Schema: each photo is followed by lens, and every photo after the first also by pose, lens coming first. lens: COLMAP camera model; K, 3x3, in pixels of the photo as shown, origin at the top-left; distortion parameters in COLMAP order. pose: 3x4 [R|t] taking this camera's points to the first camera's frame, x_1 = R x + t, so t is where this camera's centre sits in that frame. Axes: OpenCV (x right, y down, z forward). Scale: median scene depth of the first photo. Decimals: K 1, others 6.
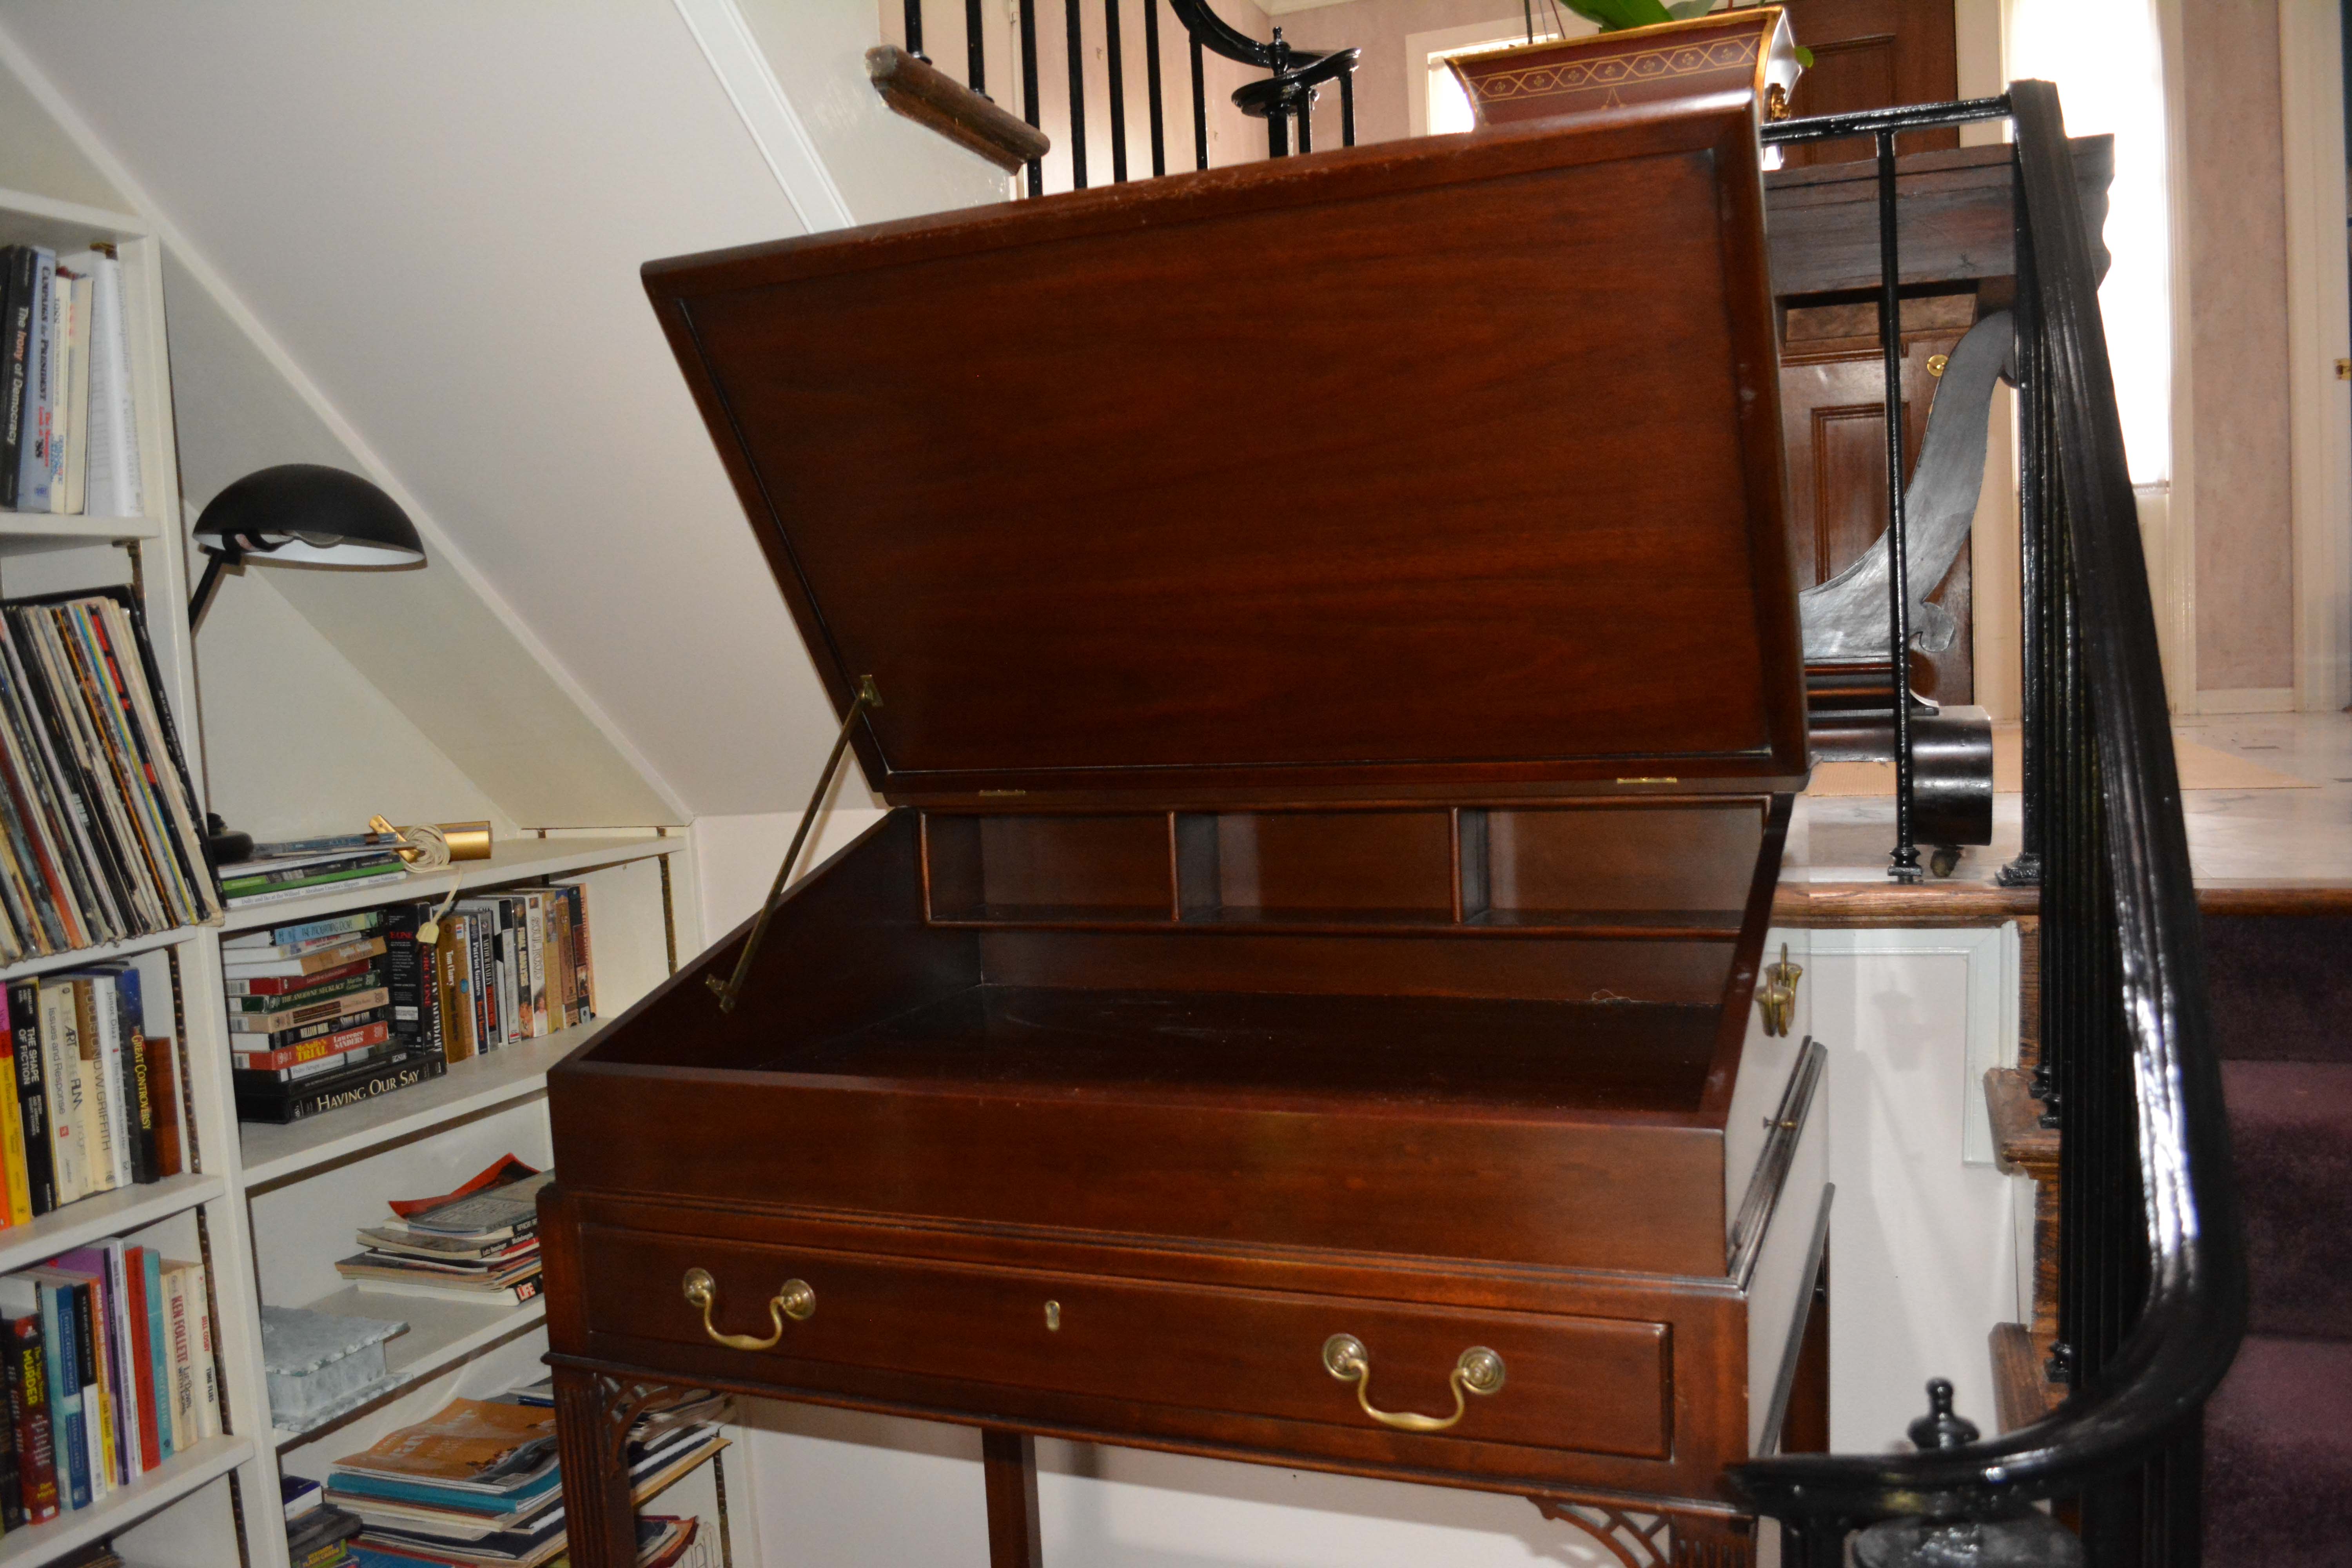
lens RADIAL K [[1863.6, 0, 1179.7], [0, 1863.6, 784.5], [0, 0, 1]] dist [-0.086432, 0.012313]
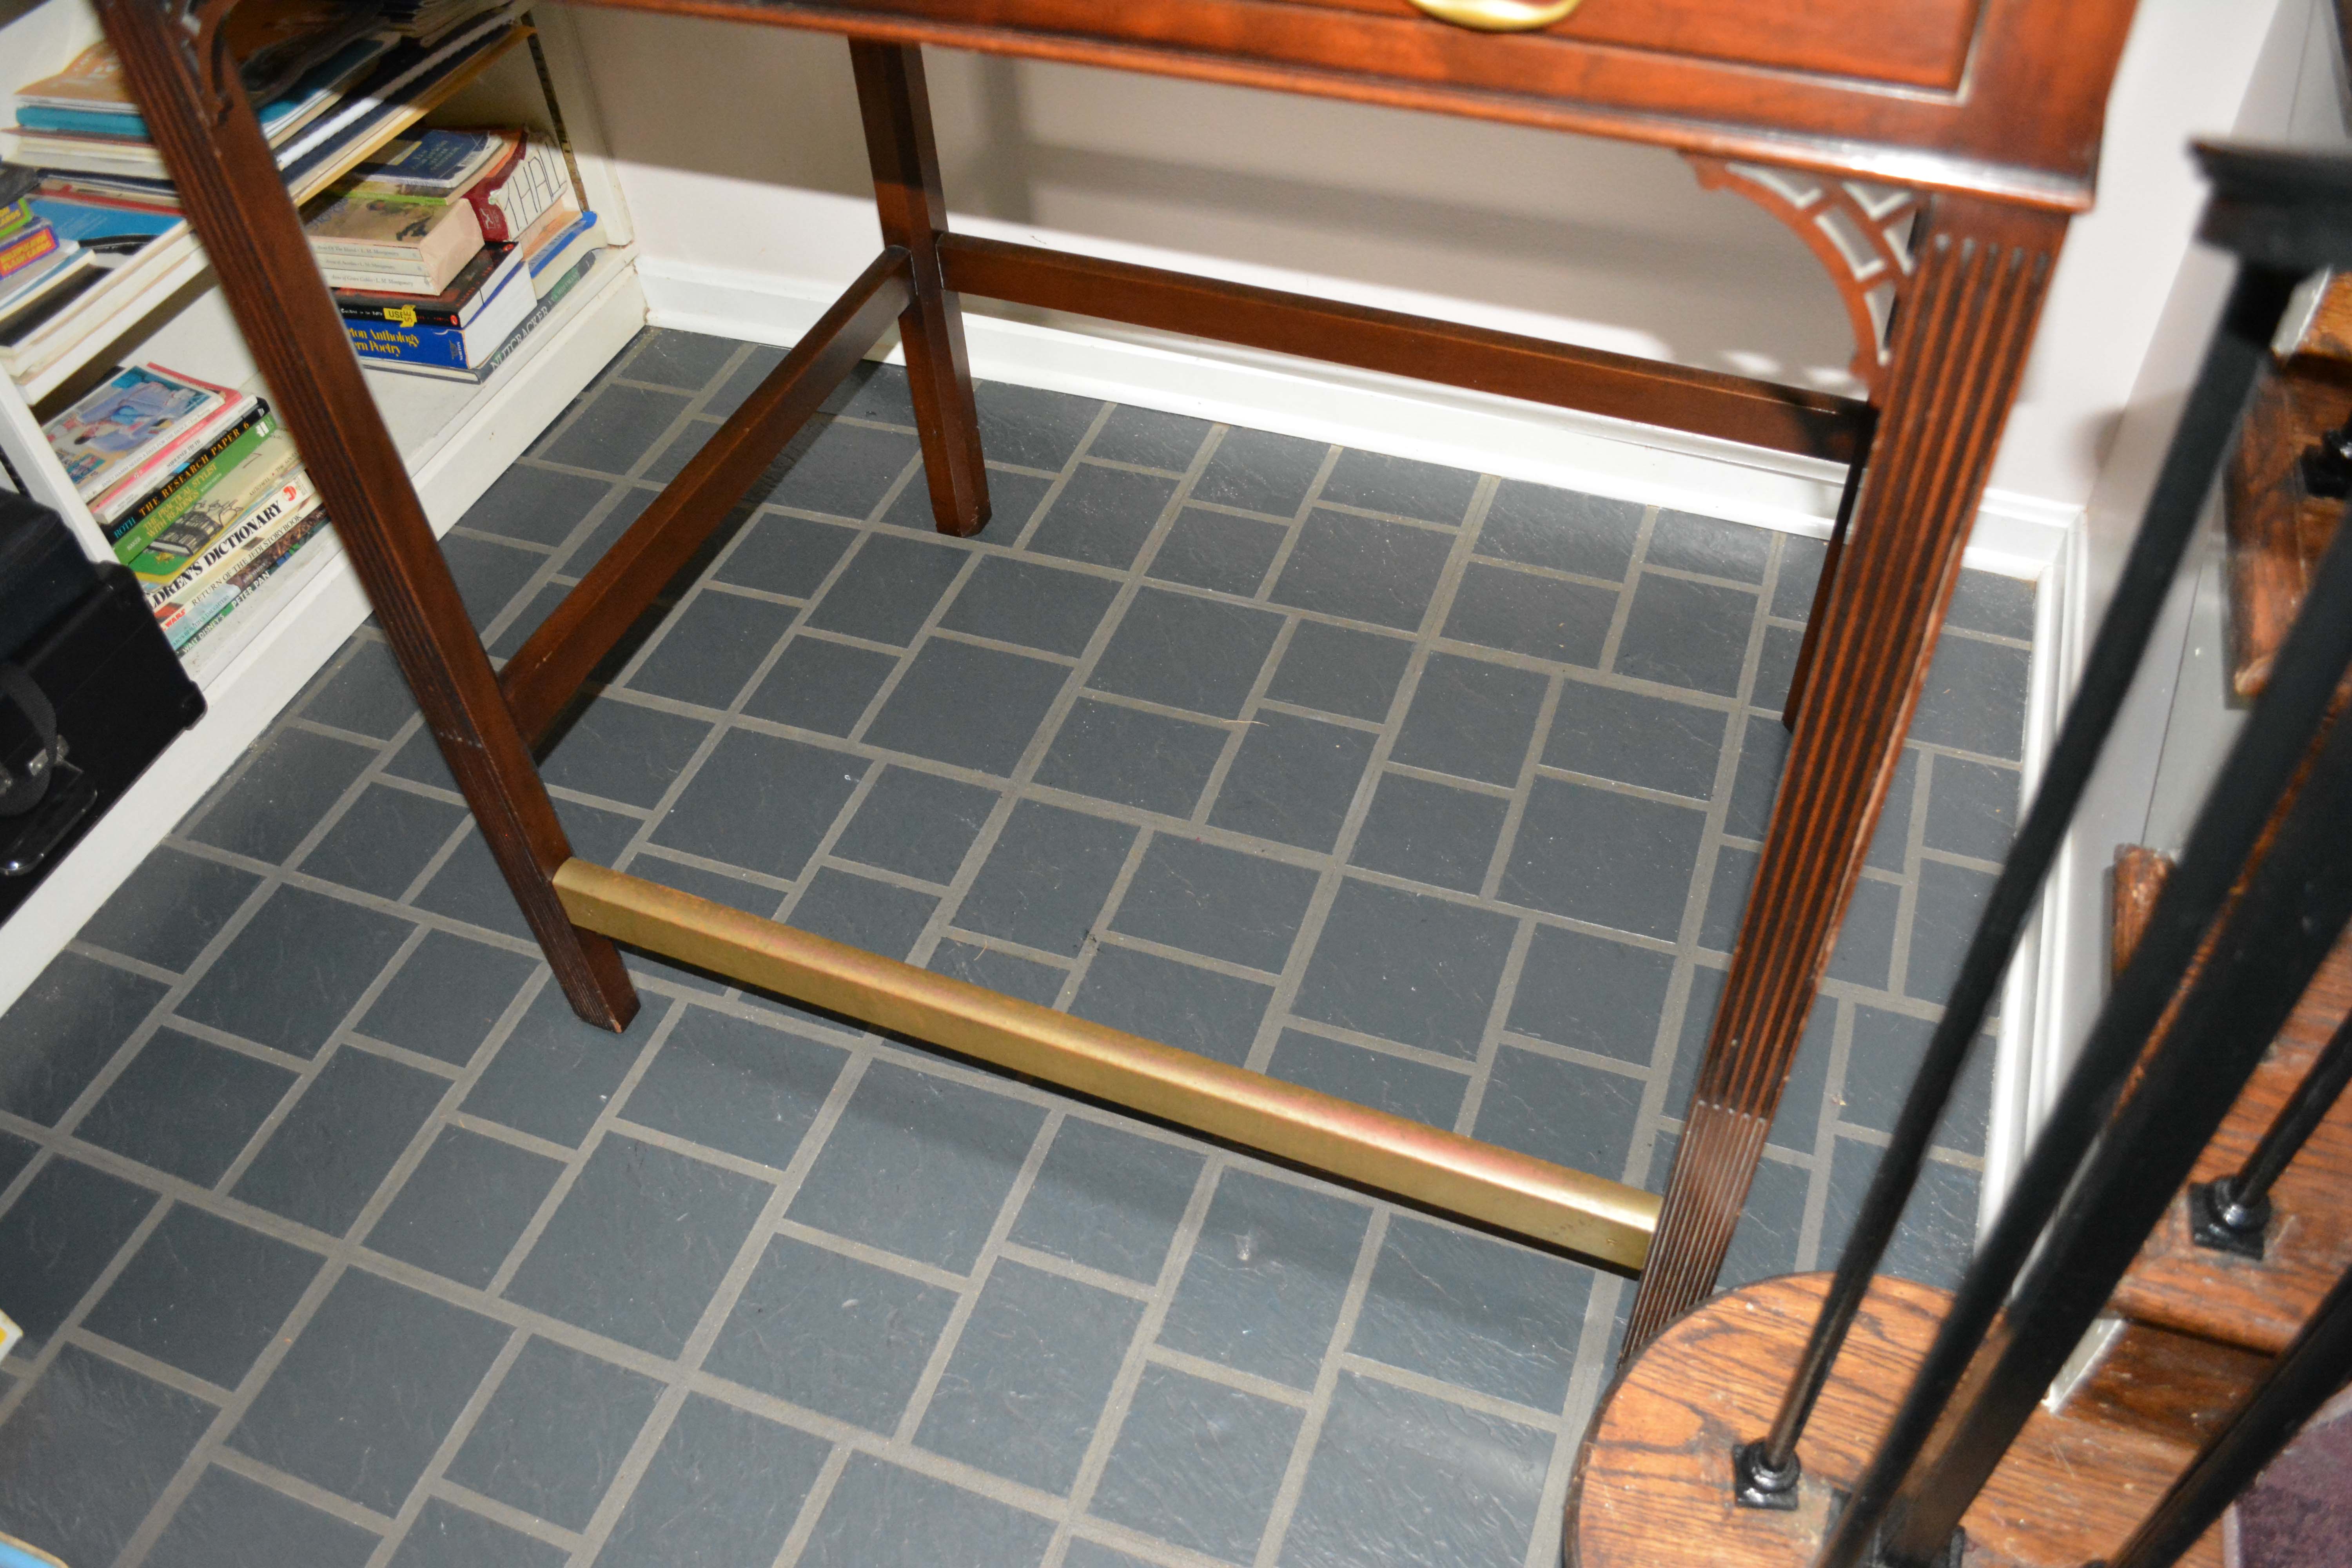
lens RADIAL K [[1863.6, 0, 1191.9], [0, 1863.6, 815.4], [0, 0, 1]] dist [-0.086432, 0.012313]
pose [[0.999746, -0.015046, 0.016795, 0.015889], [-0.000731, 0.722800, 0.691057, 0.085346], [-0.022537, -0.690894, 0.722605, 0.263328]]
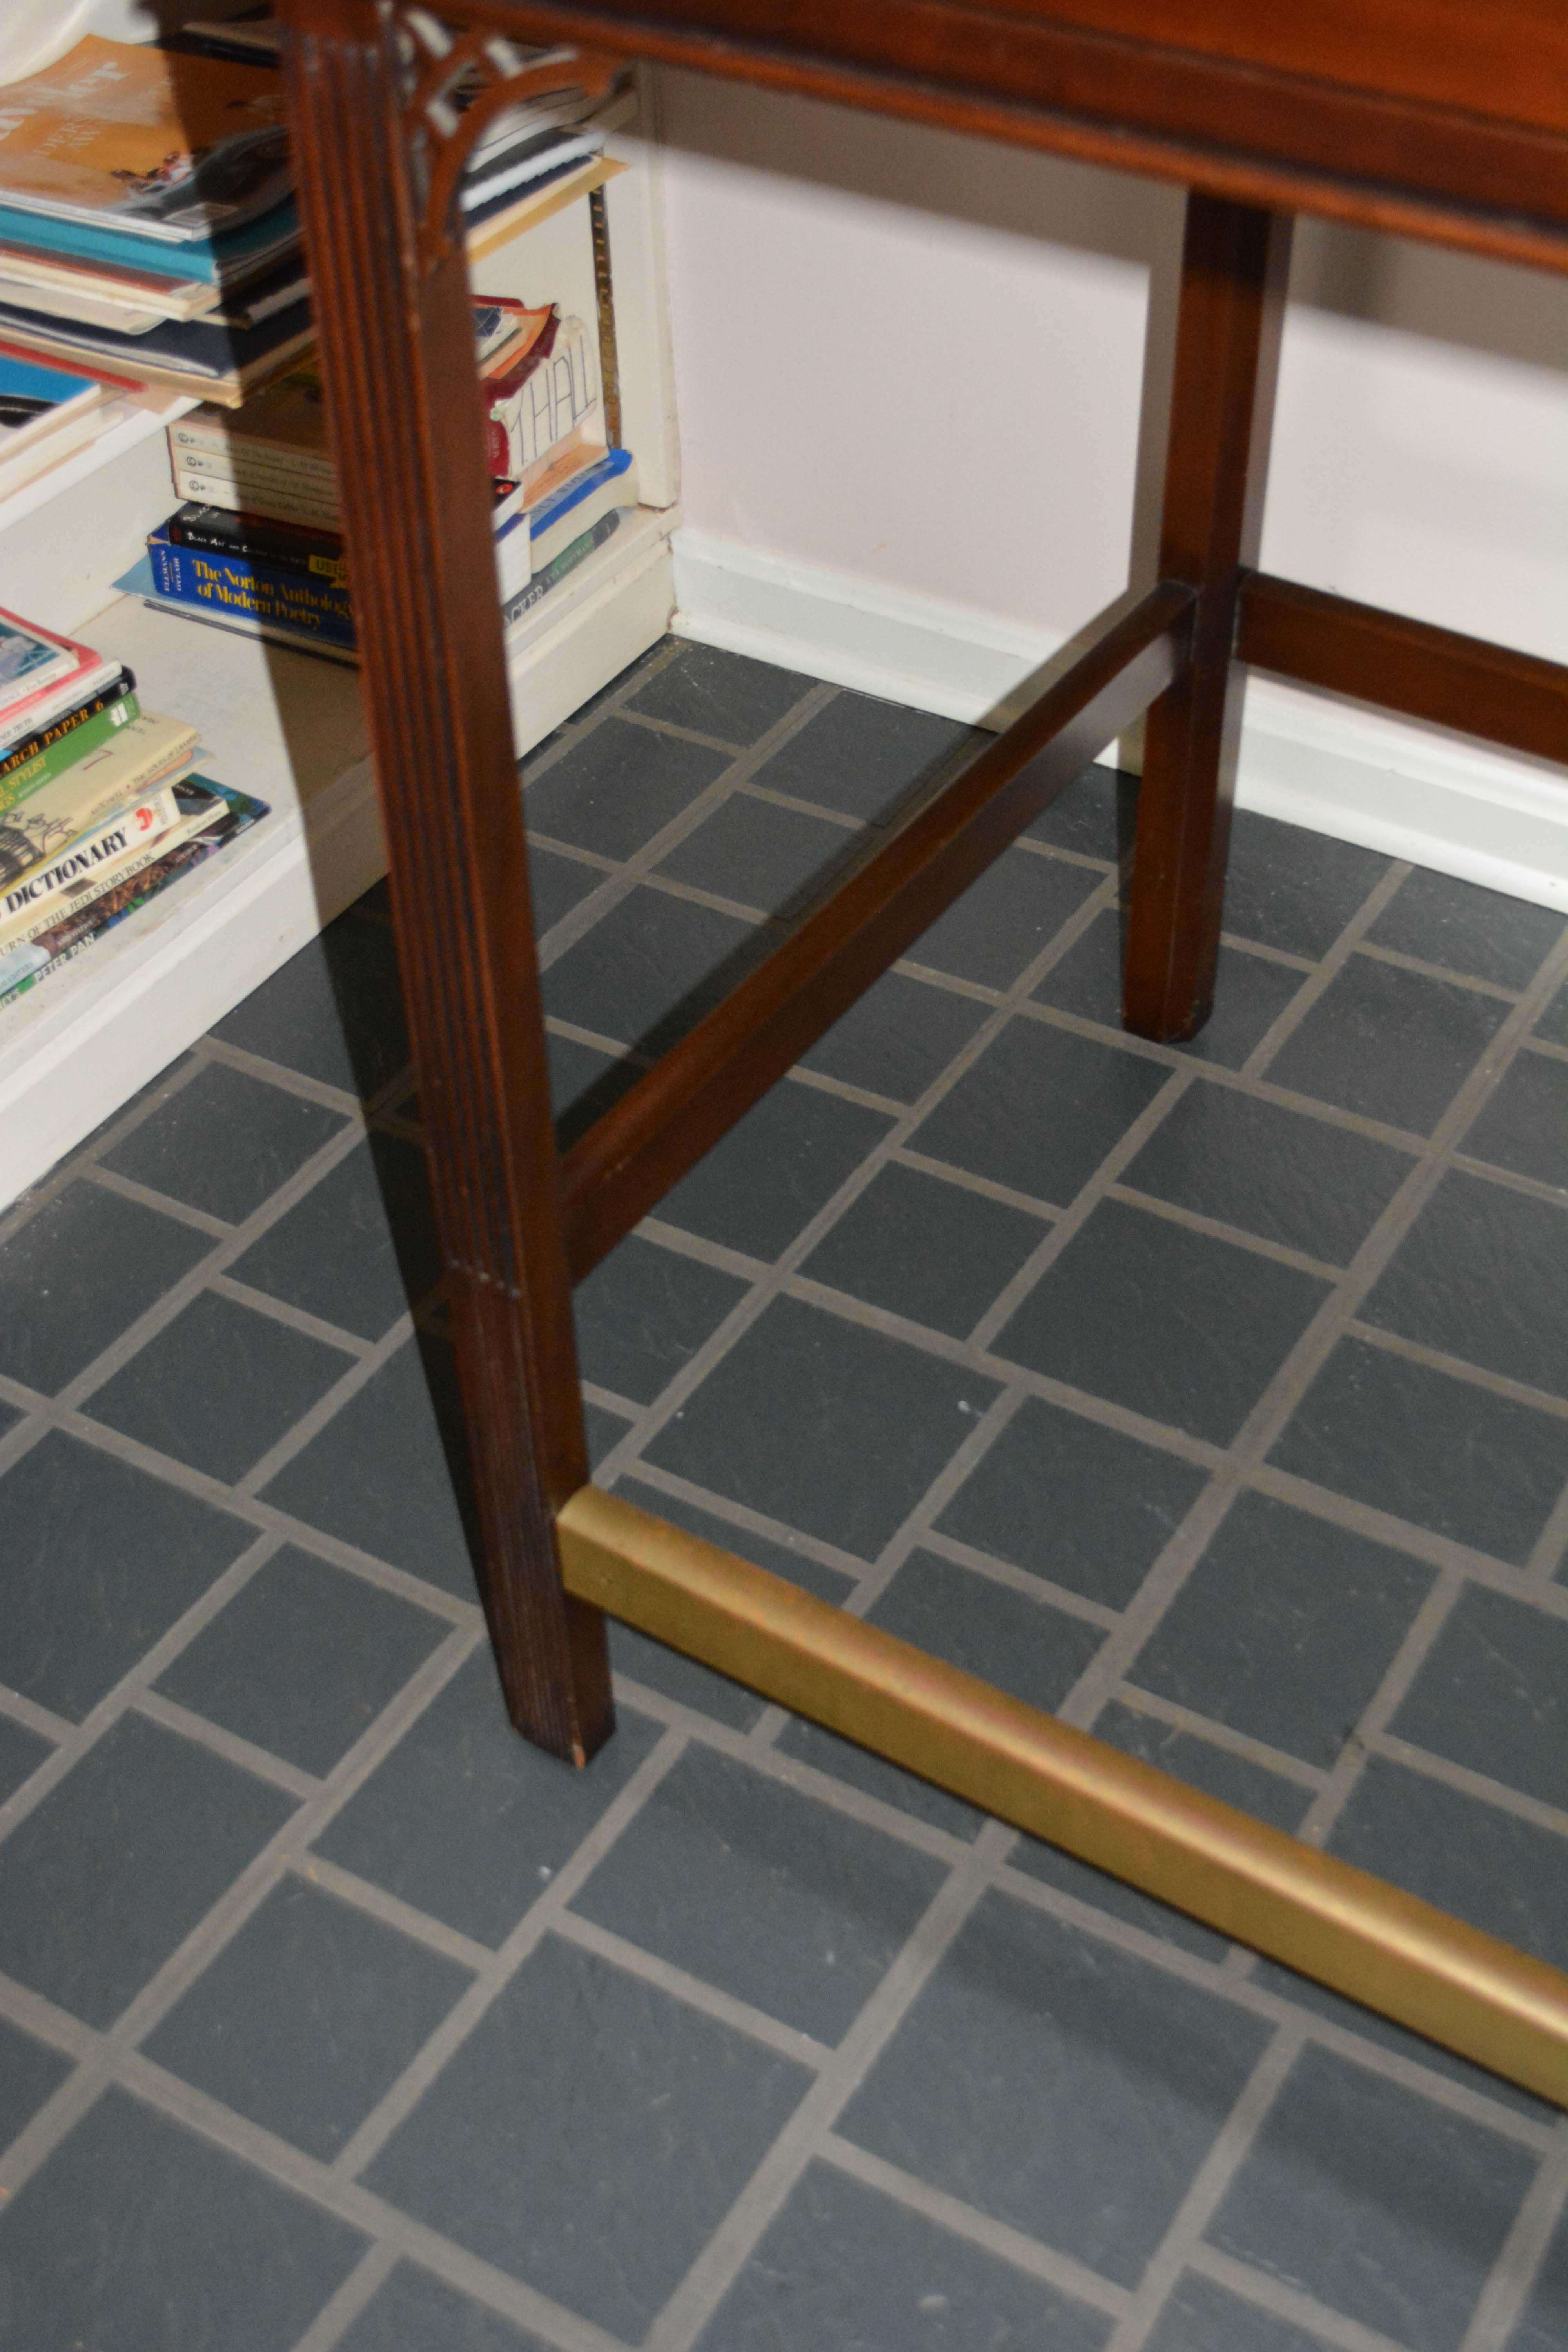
lens RADIAL K [[2902.6, 0, 799.5], [0, 2902.6, 1172.4], [0, 0, 1]] dist [-0.034873, 0.000000]
pose [[0.985042, 0.138541, -0.102463, -0.100862], [-0.044202, 0.777888, 0.626846, 0.095227], [0.166549, -0.612940, 0.772377, 0.291042]]
